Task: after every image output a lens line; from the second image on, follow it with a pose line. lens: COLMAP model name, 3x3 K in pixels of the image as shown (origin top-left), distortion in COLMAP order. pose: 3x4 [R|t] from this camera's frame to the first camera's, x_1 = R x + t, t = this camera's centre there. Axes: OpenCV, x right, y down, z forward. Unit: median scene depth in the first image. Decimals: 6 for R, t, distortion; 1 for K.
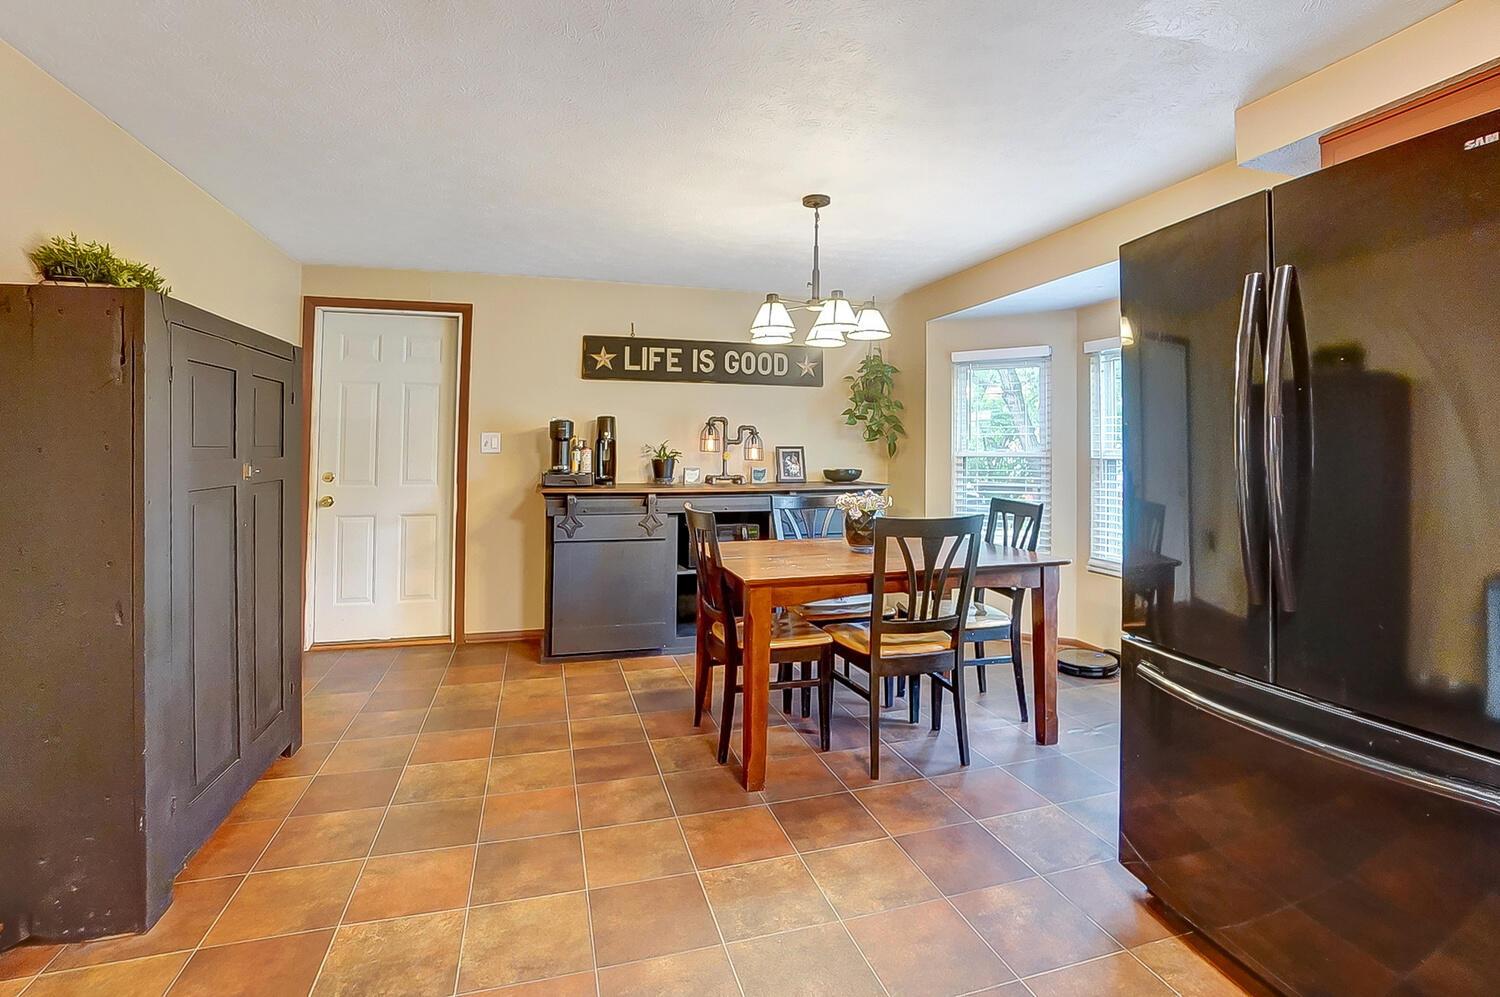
lens RADIAL K [[667.9, 0, 760.4], [0, 667.9, 445.2], [0, 0, 1]] dist [0.004576, 0.000432]
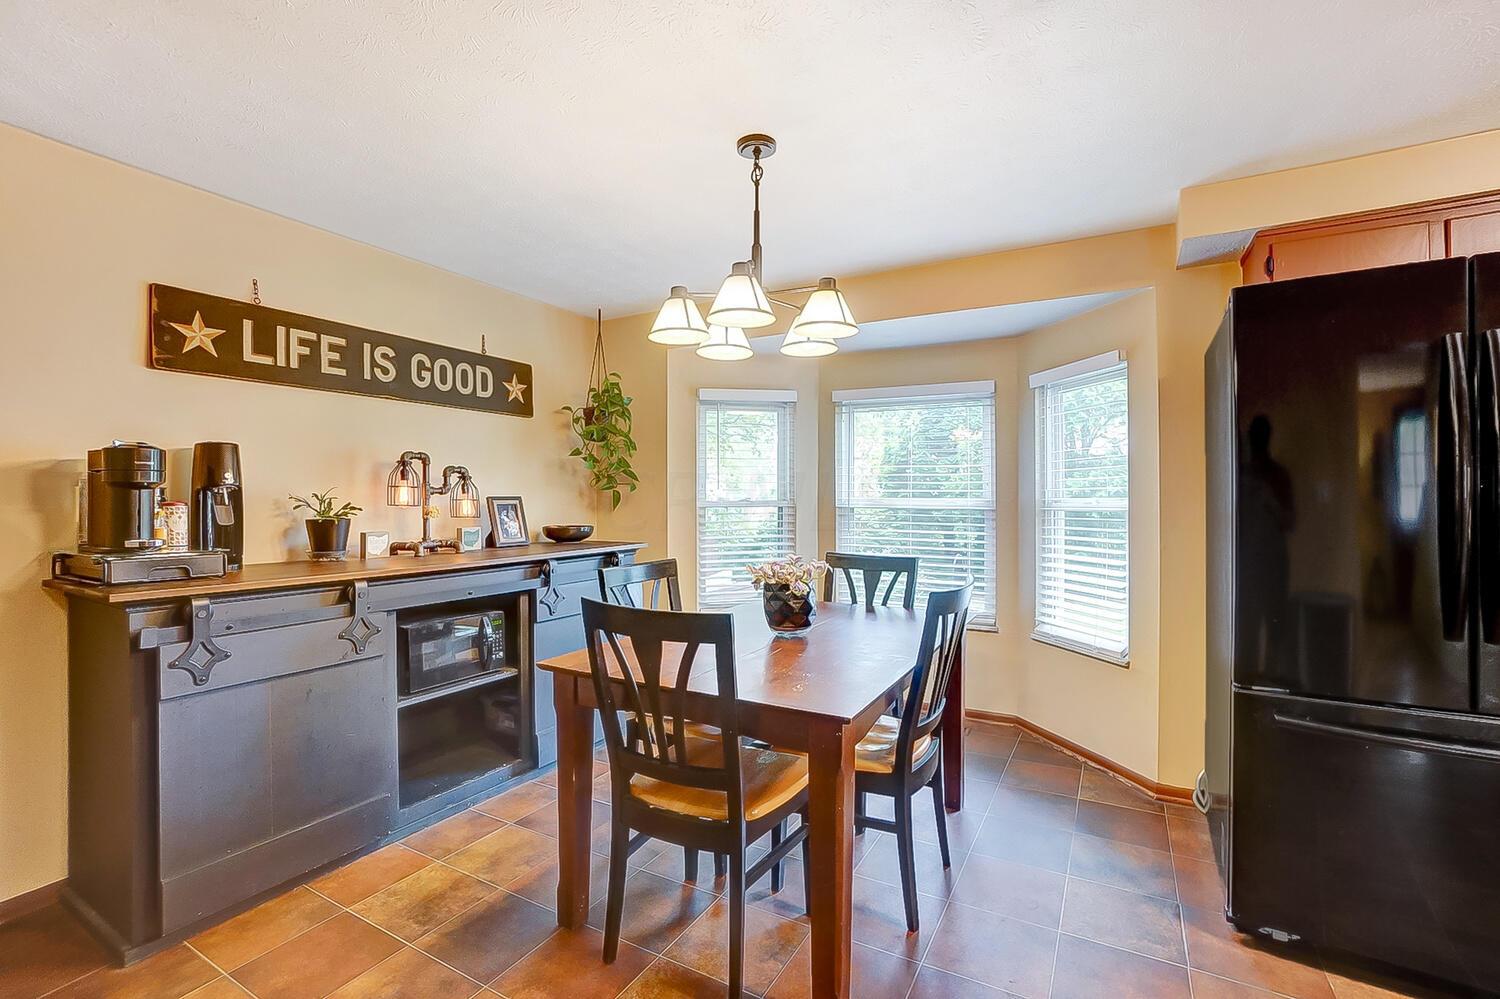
lens RADIAL K [[667.9, 0, 744.8], [0, 667.9, 505.2], [0, 0, 1]] dist [0.004576, 0.000432]
pose [[0.758128, -0.014869, 0.651936, -0.244257], [0.003559, 0.999819, 0.018665, -0.001715], [-0.652096, -0.011830, 0.758044, 0.294987]]
